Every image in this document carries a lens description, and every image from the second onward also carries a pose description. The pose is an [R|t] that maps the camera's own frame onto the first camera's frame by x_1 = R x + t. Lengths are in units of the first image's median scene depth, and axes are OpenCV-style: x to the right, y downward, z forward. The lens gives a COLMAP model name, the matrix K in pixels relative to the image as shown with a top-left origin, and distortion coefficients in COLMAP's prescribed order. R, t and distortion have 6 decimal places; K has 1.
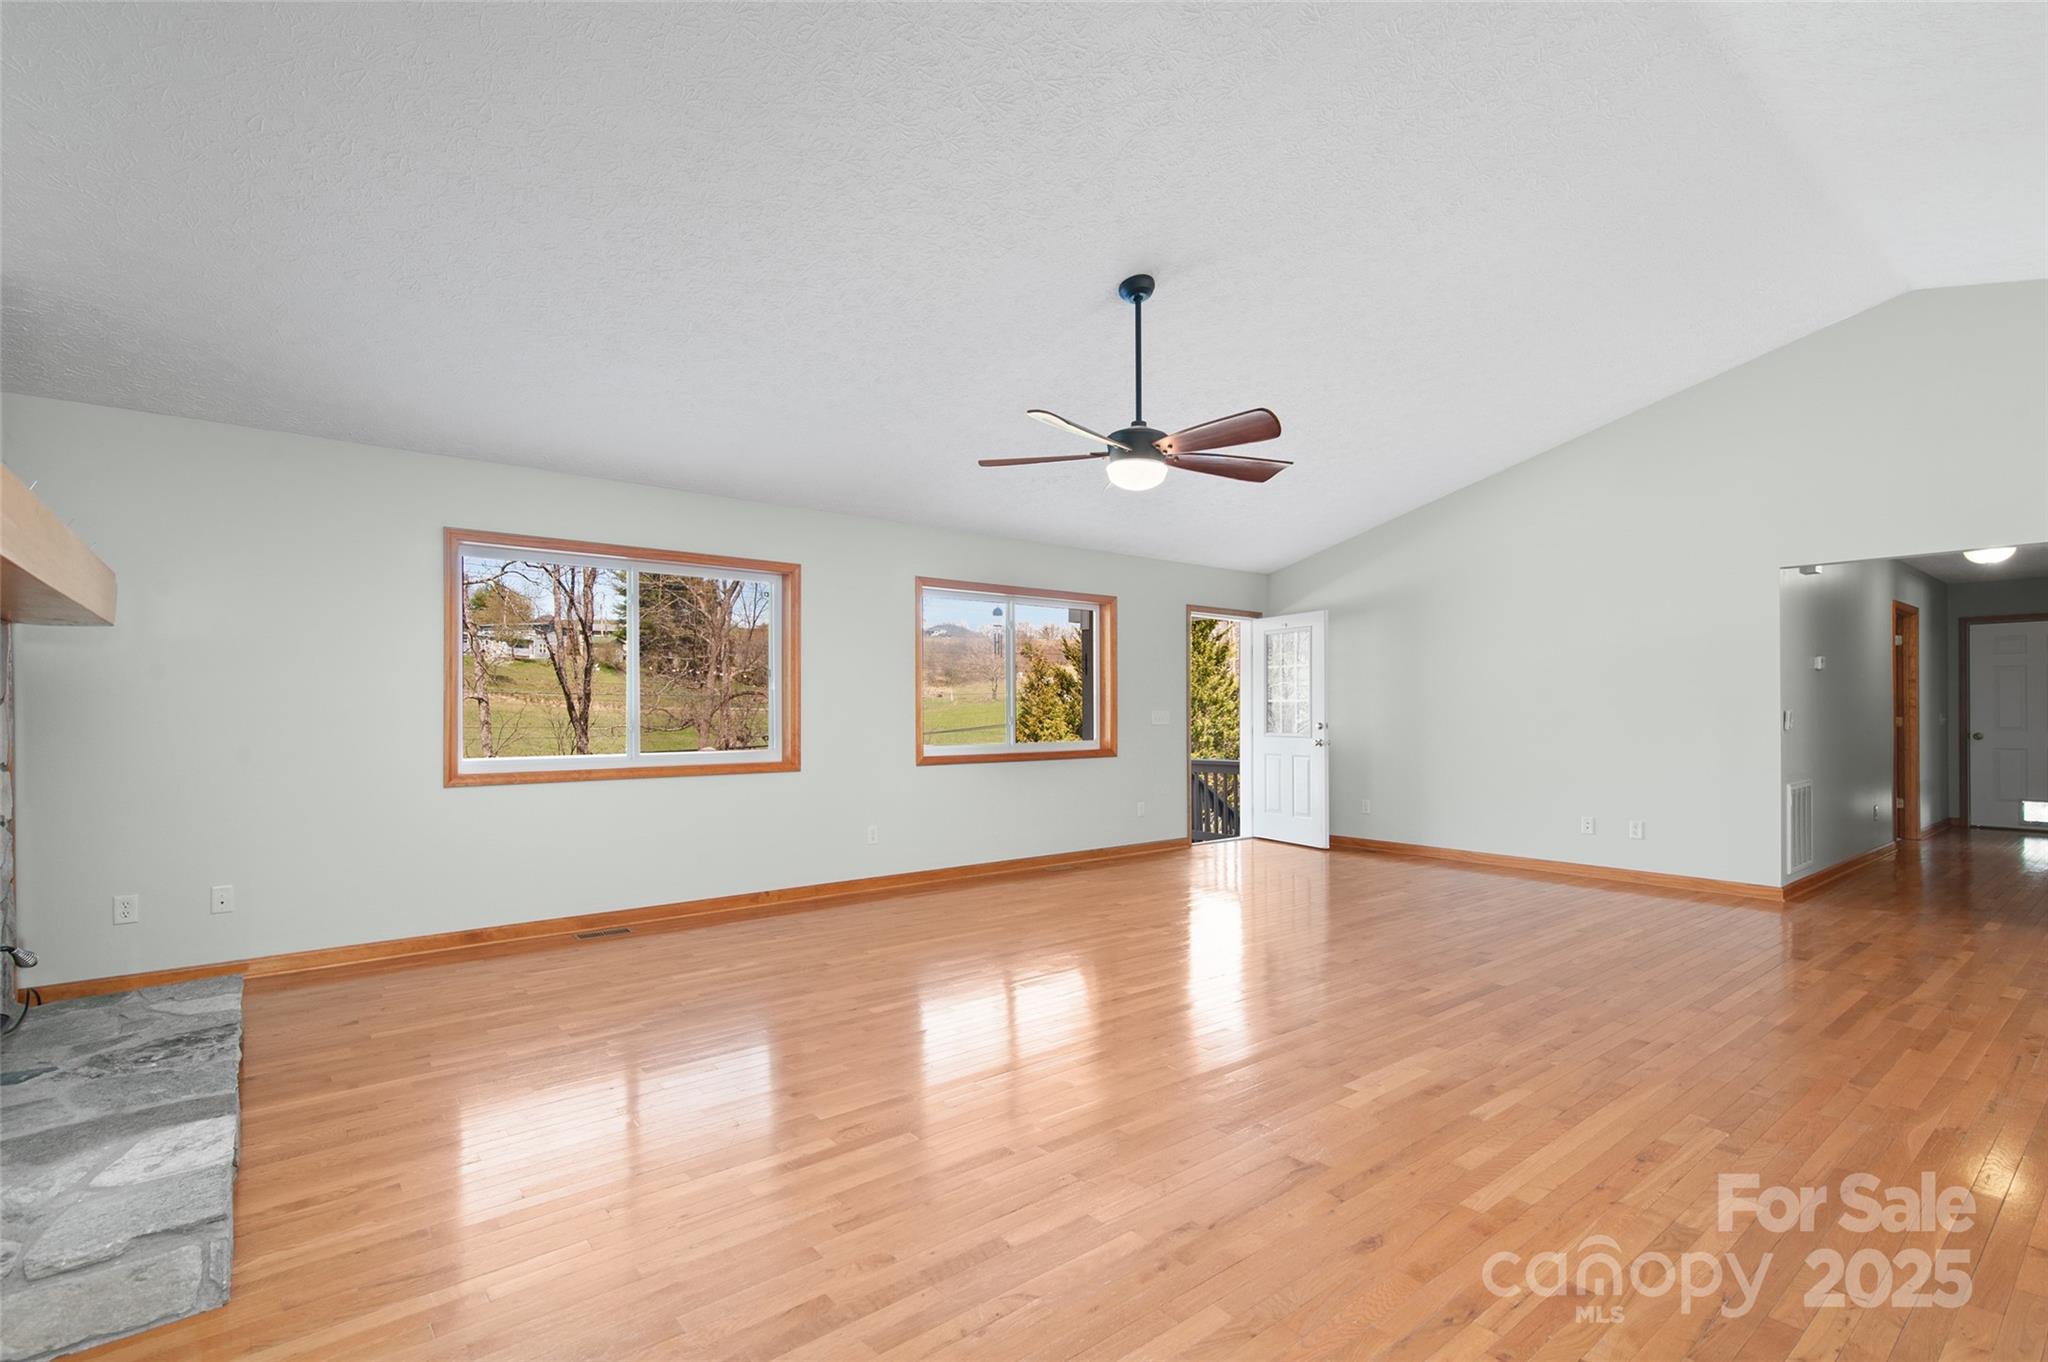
lens RADIAL K [[949.9, 0, 1030.0], [0, 949.9, 712.5], [0, 0, 1]] dist [0.001644, 0.000073]
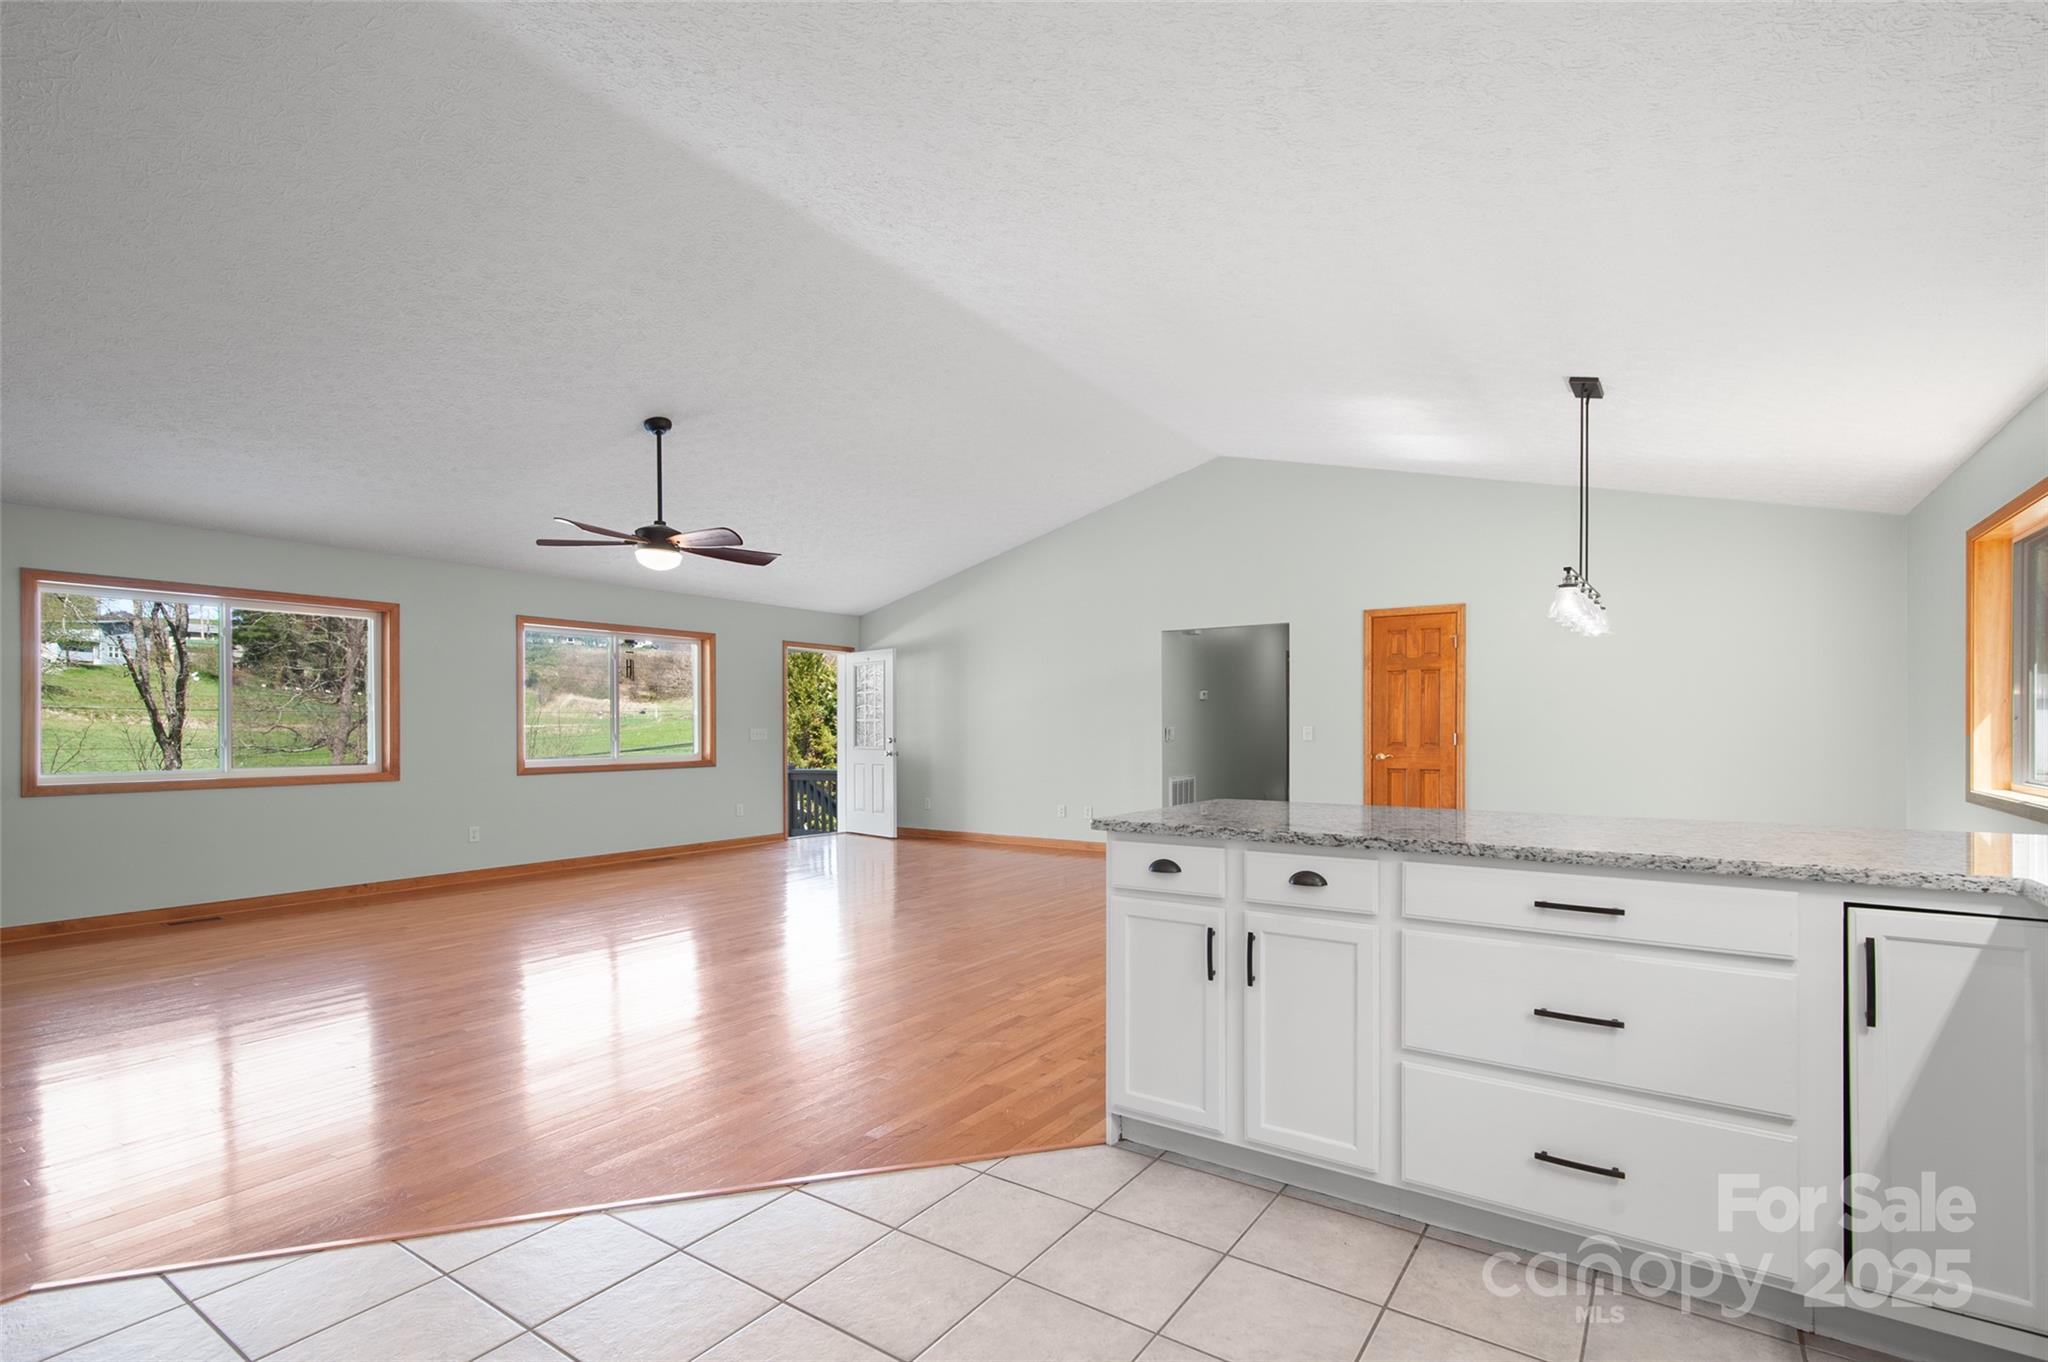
lens RADIAL K [[951.0, 0, 1028.2], [0, 951.0, 728.9], [0, 0, 1]] dist [0.006666, -0.000272]
pose [[0.958402, -0.001445, 0.285420, 0.116726], [0.001633, 0.999999, -0.000420, -0.000075], [-0.285419, 0.000869, 0.958403, -0.245720]]
